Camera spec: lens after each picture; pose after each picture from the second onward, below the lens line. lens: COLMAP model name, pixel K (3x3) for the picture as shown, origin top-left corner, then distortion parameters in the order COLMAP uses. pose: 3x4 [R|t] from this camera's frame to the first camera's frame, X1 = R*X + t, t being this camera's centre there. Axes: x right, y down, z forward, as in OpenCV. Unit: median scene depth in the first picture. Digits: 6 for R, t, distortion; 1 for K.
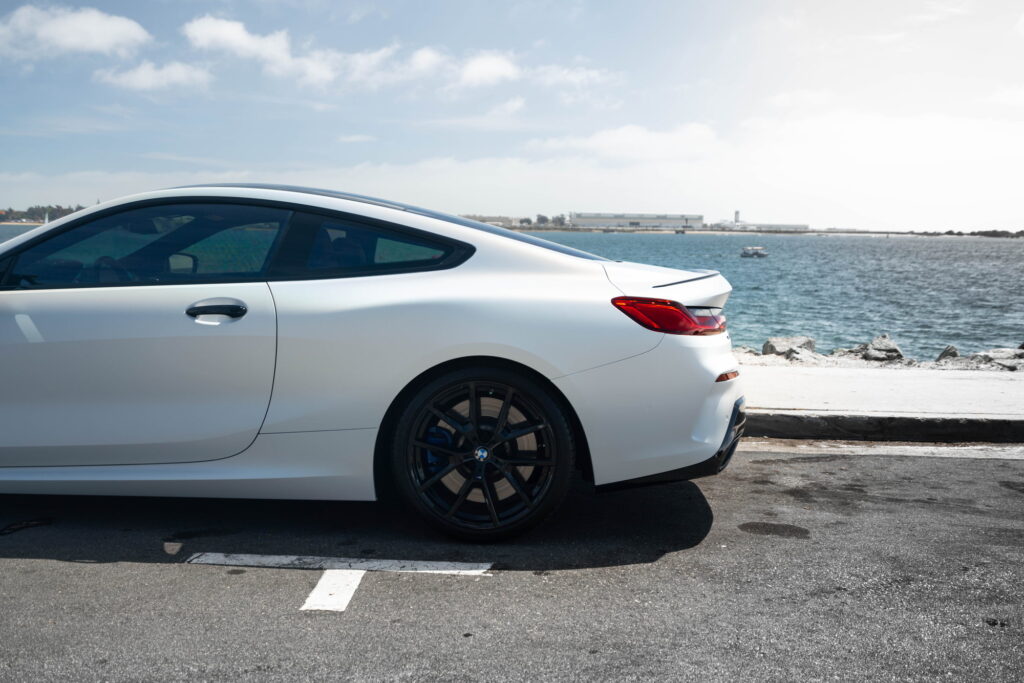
lens RADIAL K [[1025.9, 0, 512.0], [0, 1025.9, 341.5], [0, 0, 1]] dist [0.031589, 0.005180]
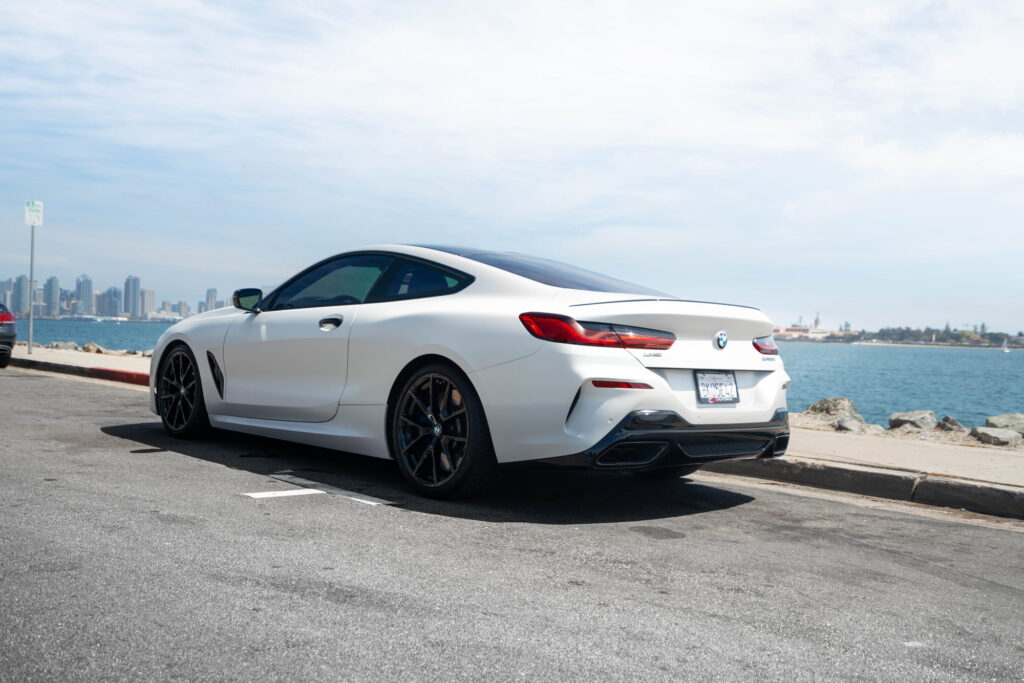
lens RADIAL K [[1025.9, 0, 512.0], [0, 1025.9, 341.5], [0, 0, 1]] dist [0.031589, 0.005180]
pose [[0.708010, 0.015722, -0.706027, 0.965689], [-0.097171, 0.992412, -0.075345, 0.086715], [0.699485, 0.121951, 0.704165, 0.124131]]
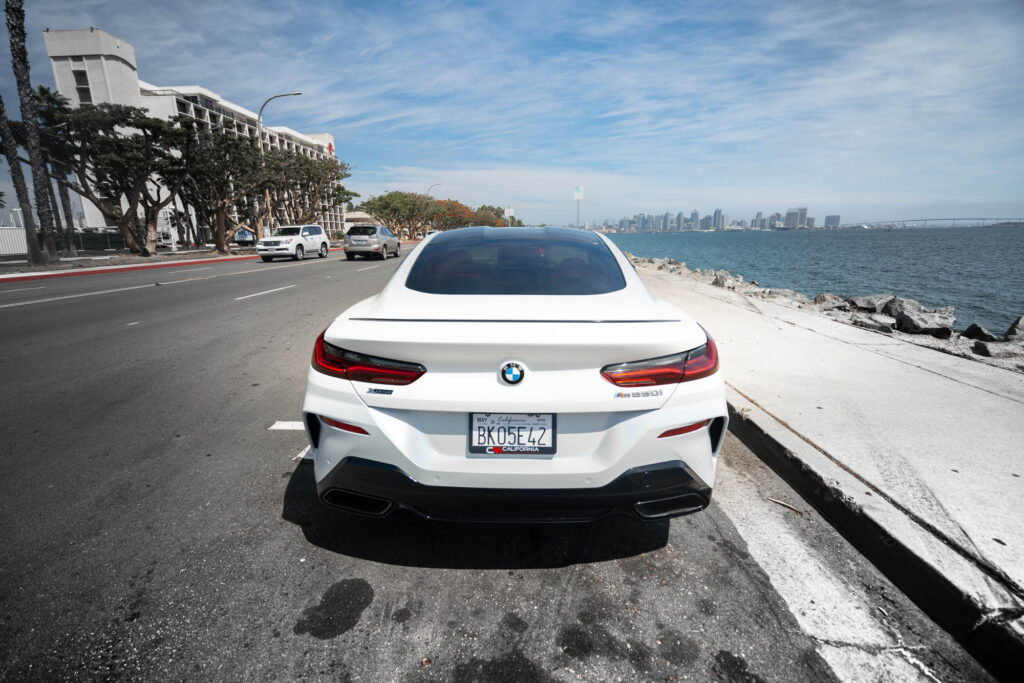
lens RADIAL K [[468.4, 0, 512.0], [0, 468.4, 341.5], [0, 0, 1]] dist [-0.004046, -0.000371]
pose [[0.009955, 0.212353, -0.977142, 0.651496], [-0.090431, 0.973378, 0.210613, -0.154196], [0.995853, 0.086267, 0.028893, 1.198686]]
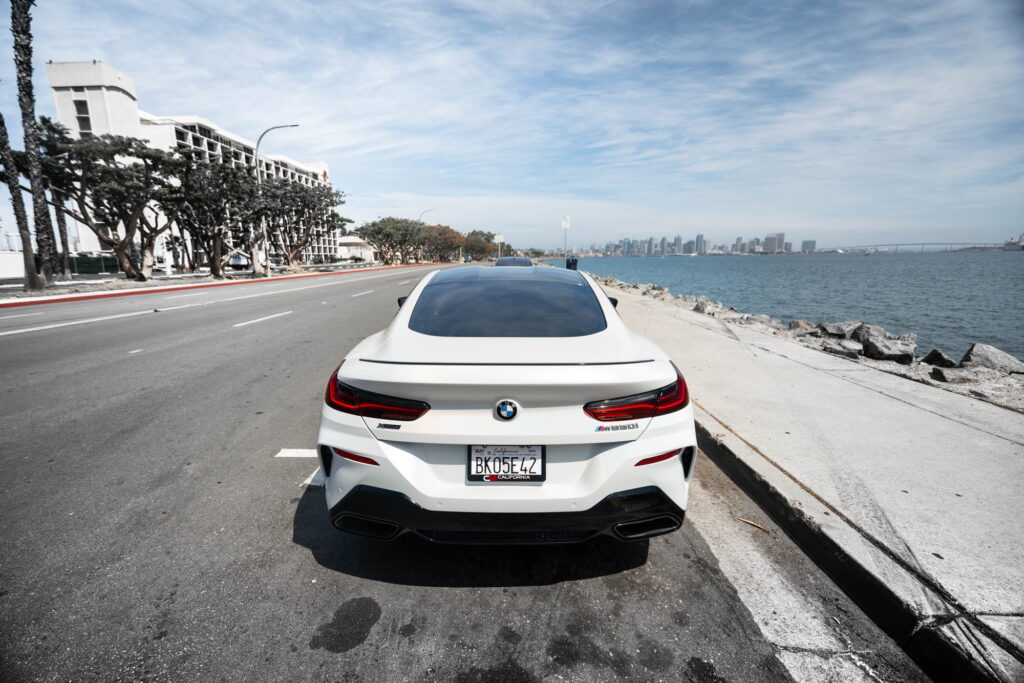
lens RADIAL K [[460.1, 0, 512.0], [0, 460.1, 341.5], [0, 0, 1]] dist [-0.004419, -0.000113]
pose [[0.032108, 0.167678, -0.985319, 0.697746], [-0.092048, 0.982134, 0.164137, -0.184130], [0.995237, 0.085427, 0.046968, 1.191060]]
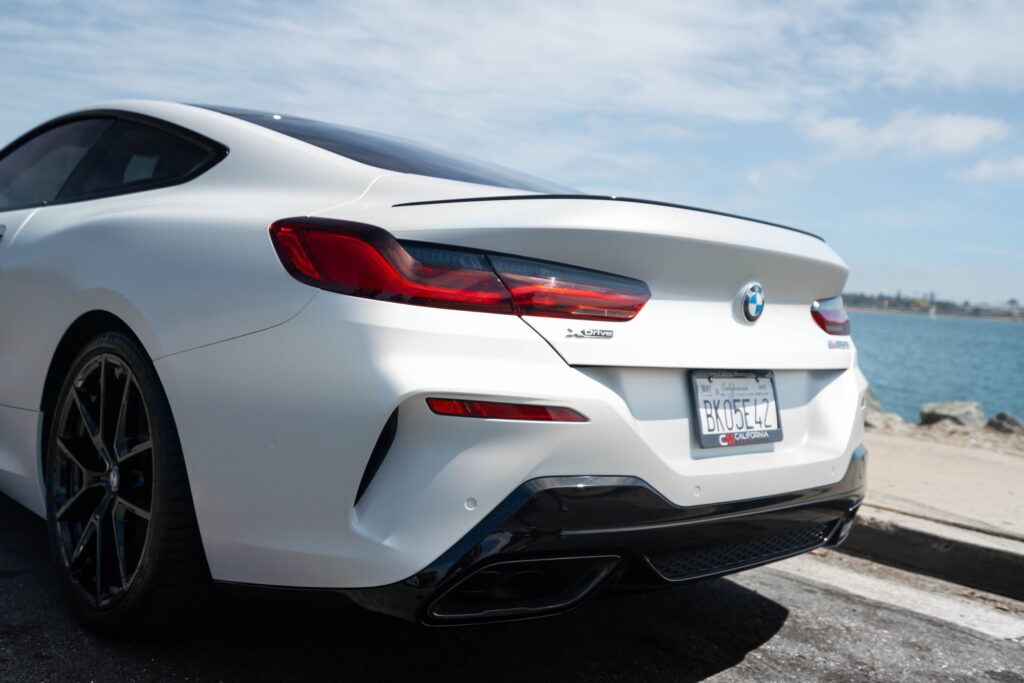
lens RADIAL K [[988.9, 0, 512.0], [0, 988.9, 341.5], [0, 0, 1]] dist [0.023175, 0.005915]
pose [[0.724603, 0.074828, -0.685092, 0.522926], [-0.130702, 0.990968, -0.030003, 0.017664], [0.676659, 0.111283, 0.727839, 0.728445]]
